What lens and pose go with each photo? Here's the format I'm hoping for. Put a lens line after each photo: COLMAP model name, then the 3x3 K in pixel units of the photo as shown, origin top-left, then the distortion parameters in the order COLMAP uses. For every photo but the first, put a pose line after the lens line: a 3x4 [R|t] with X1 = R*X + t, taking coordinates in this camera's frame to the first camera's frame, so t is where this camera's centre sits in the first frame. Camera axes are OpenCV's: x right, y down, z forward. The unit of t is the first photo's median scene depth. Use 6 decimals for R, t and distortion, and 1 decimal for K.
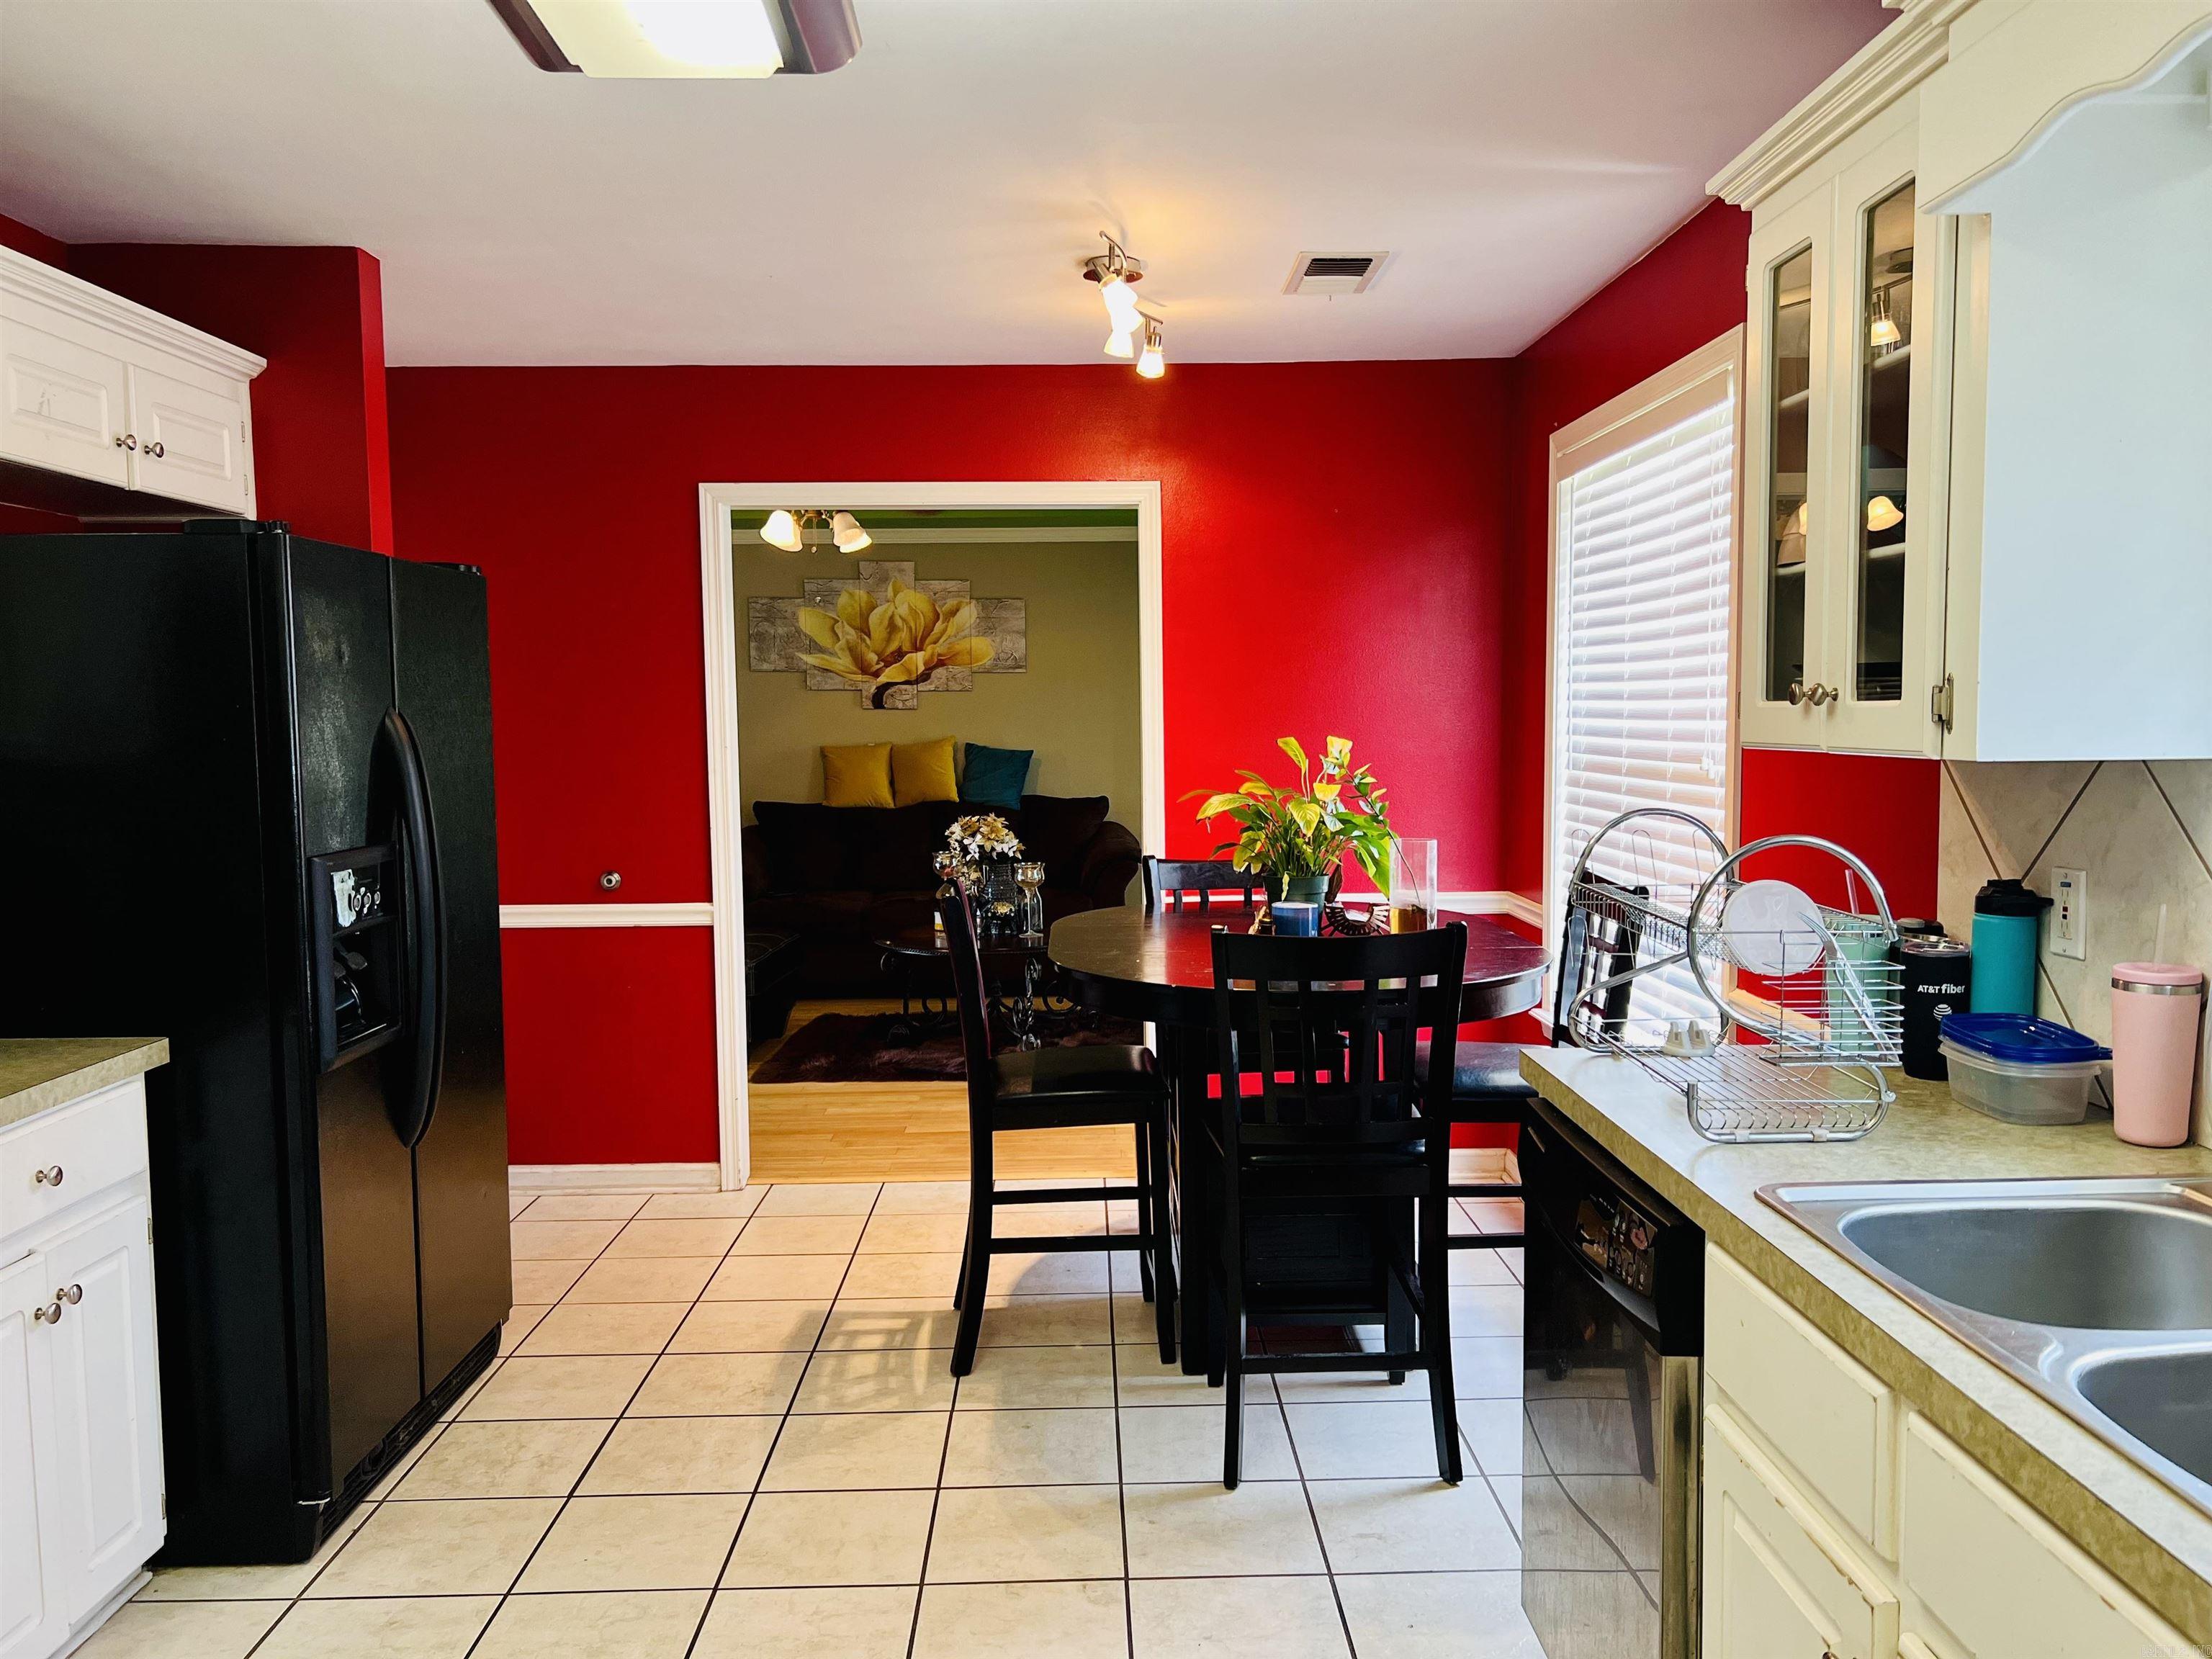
lens RADIAL K [[1658.2, 0, 1109.2], [0, 1658.2, 824.5], [0, 0, 1]] dist [0.050470, -0.058639]
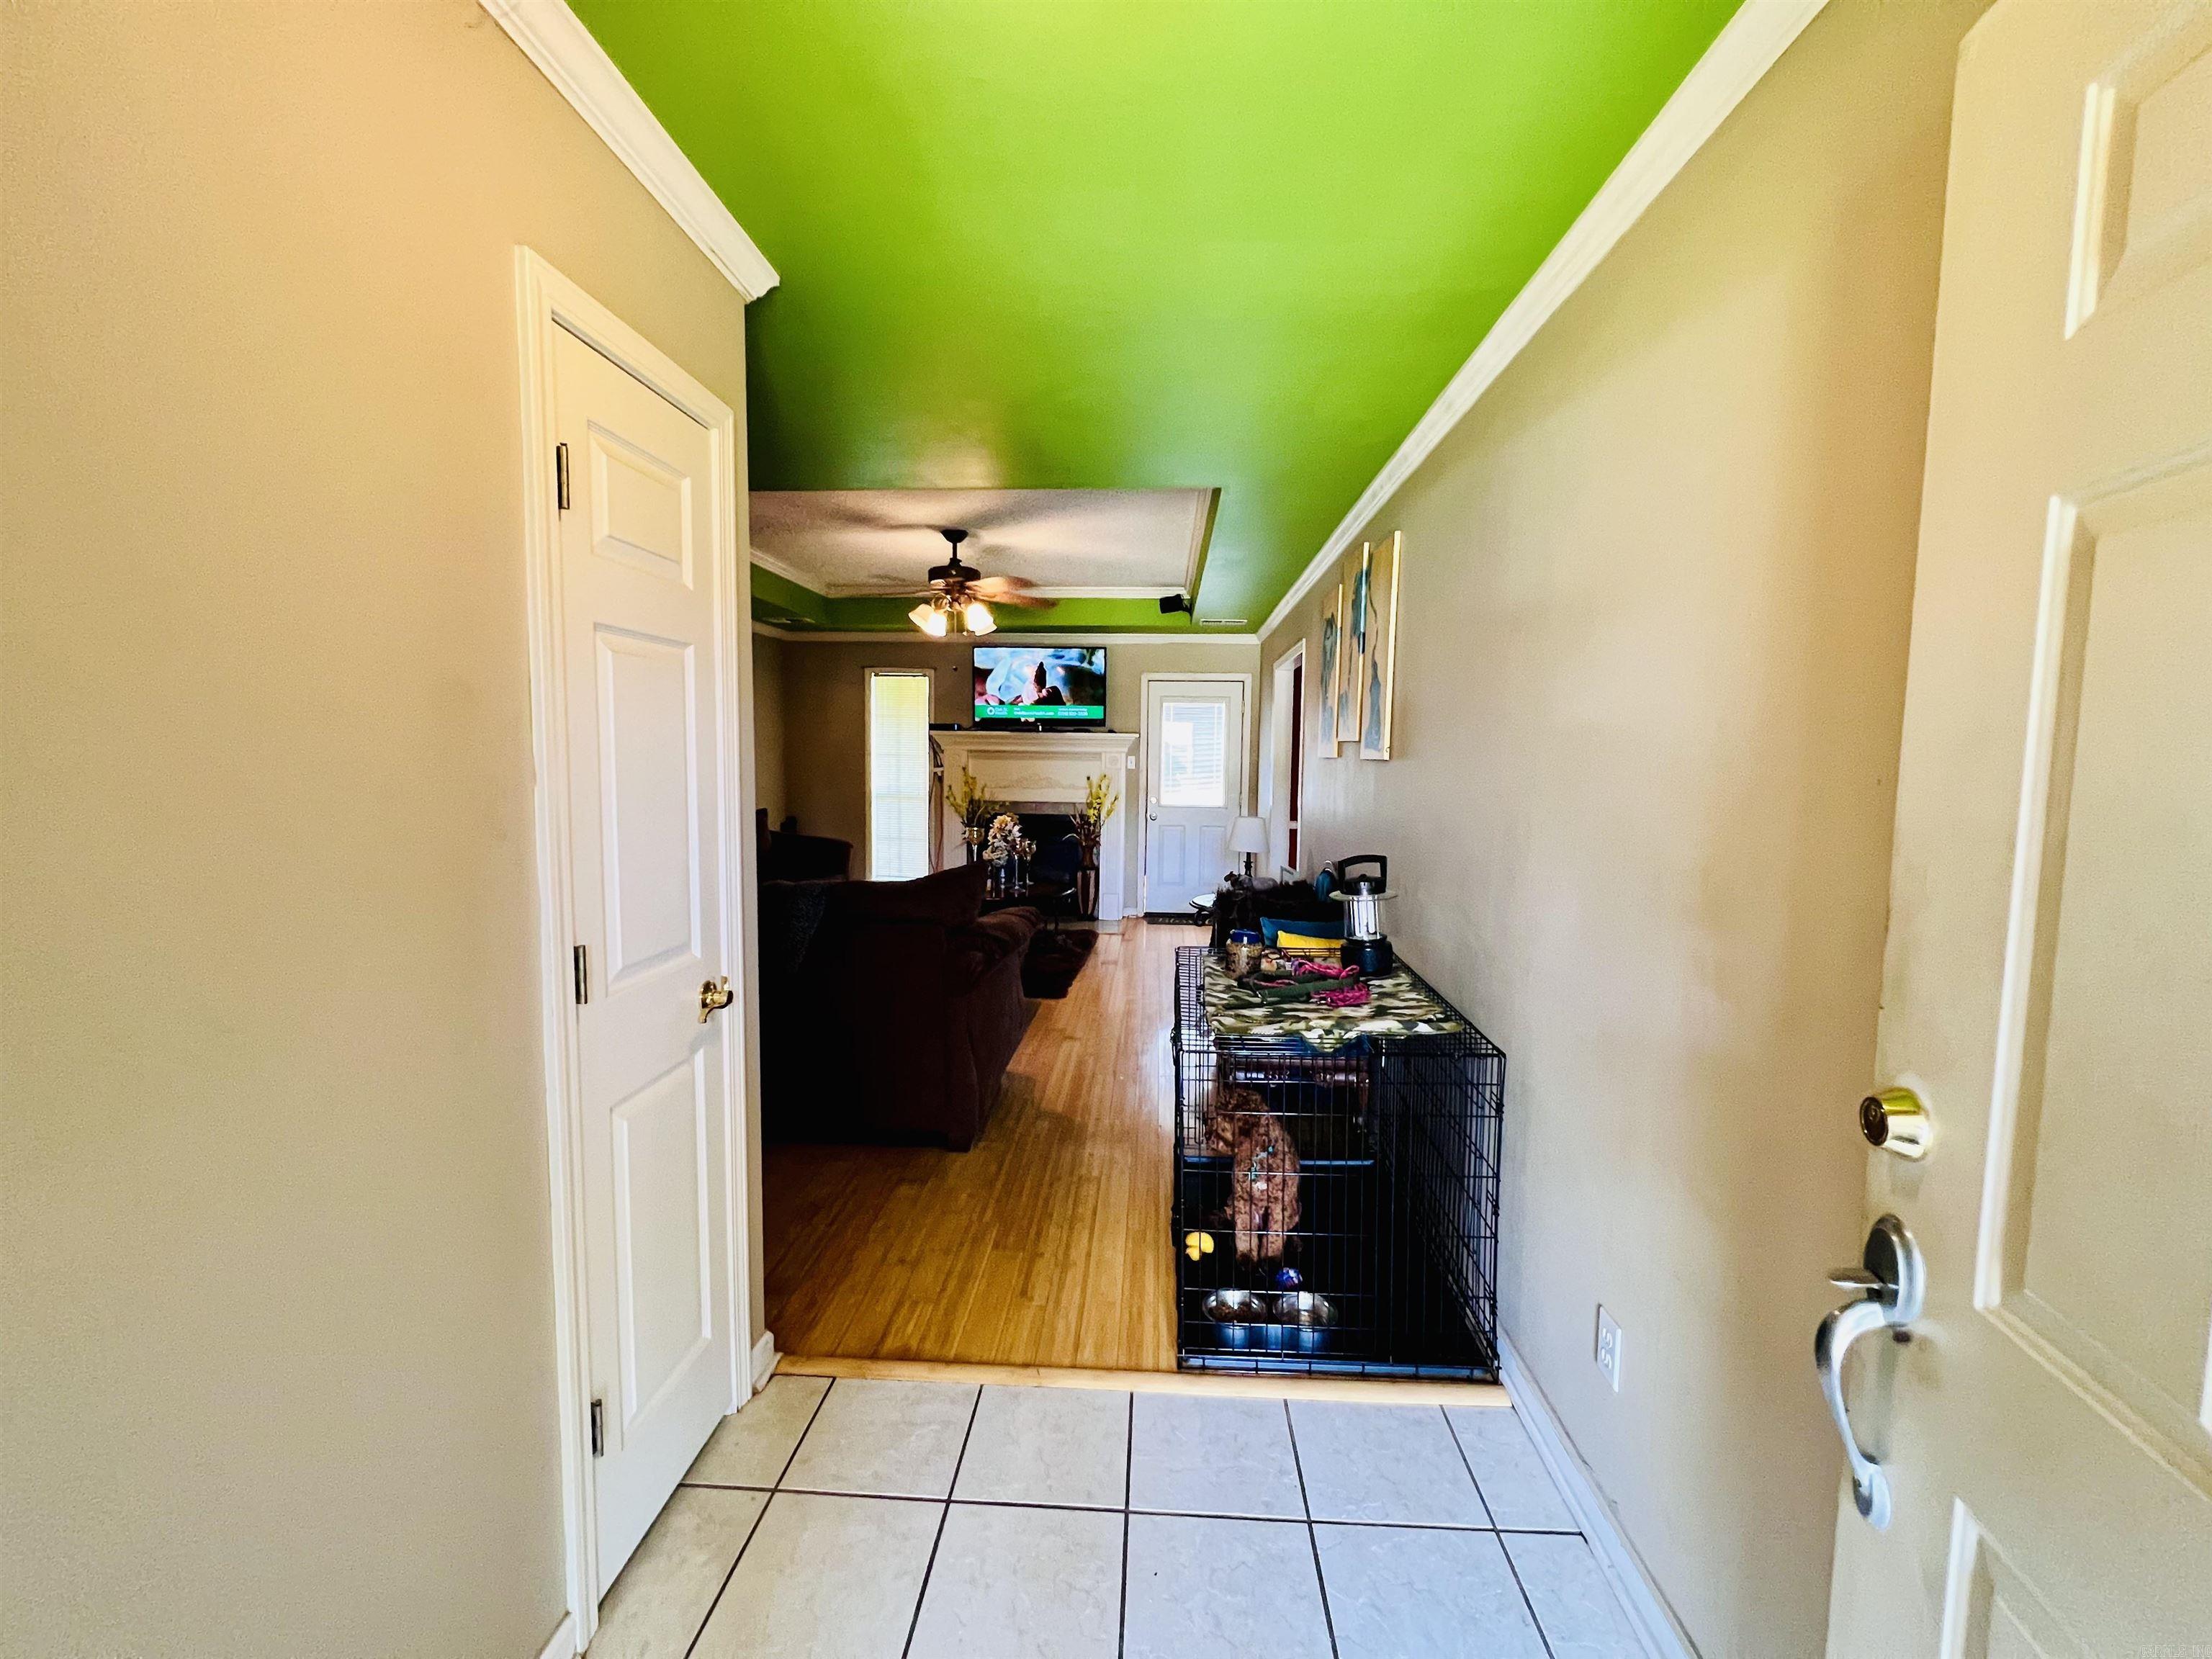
lens RADIAL K [[887.5, 0, 1112.4], [0, 887.5, 826.7], [0, 0, 1]] dist [-0.004669, 0.001929]
pose [[0.079583, -0.069921, 0.994373, -1.245075], [0.049193, 0.996597, 0.066141, -0.060904], [-0.995614, 0.043652, 0.082752, 1.094476]]
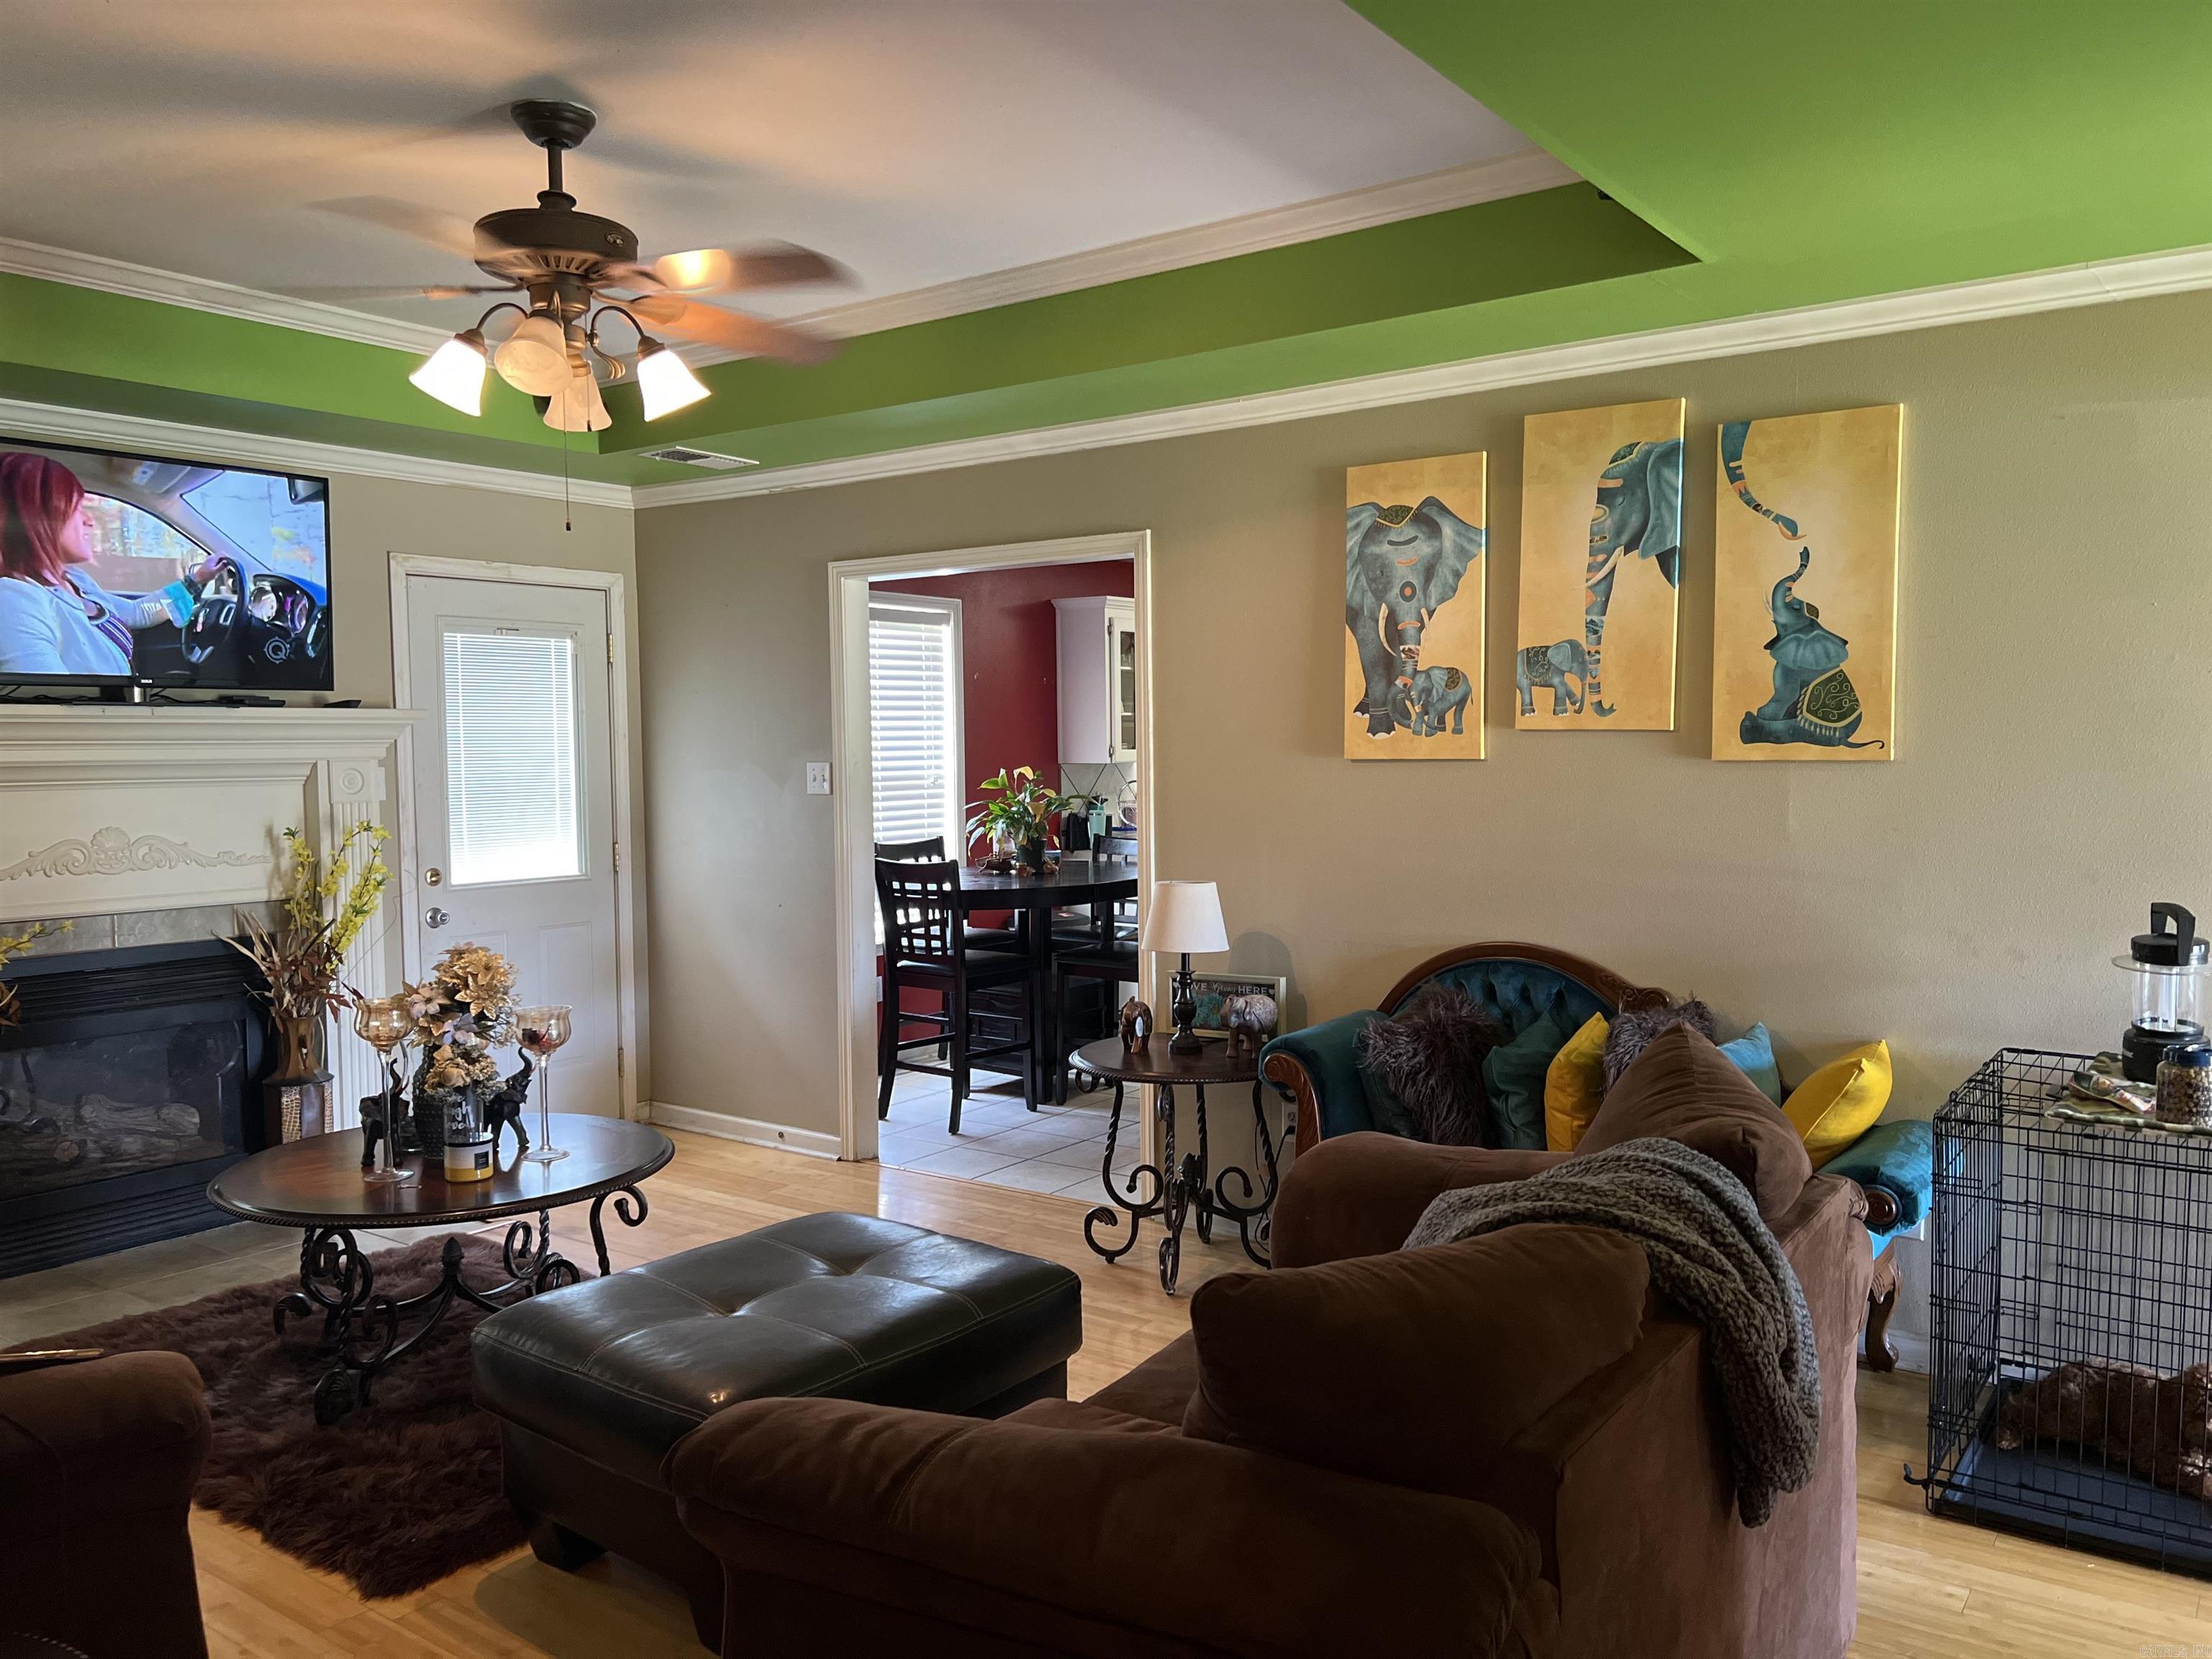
lens RADIAL K [[1658.2, 0, 1108.3], [0, 1658.2, 838.4], [0, 0, 1]] dist [0.050470, -0.058639]
pose [[-0.790195, -0.018805, 0.612567, -0.785857], [0.055984, 0.993135, 0.102705, -0.118155], [-0.610294, 0.115451, -0.783717, 1.745028]]
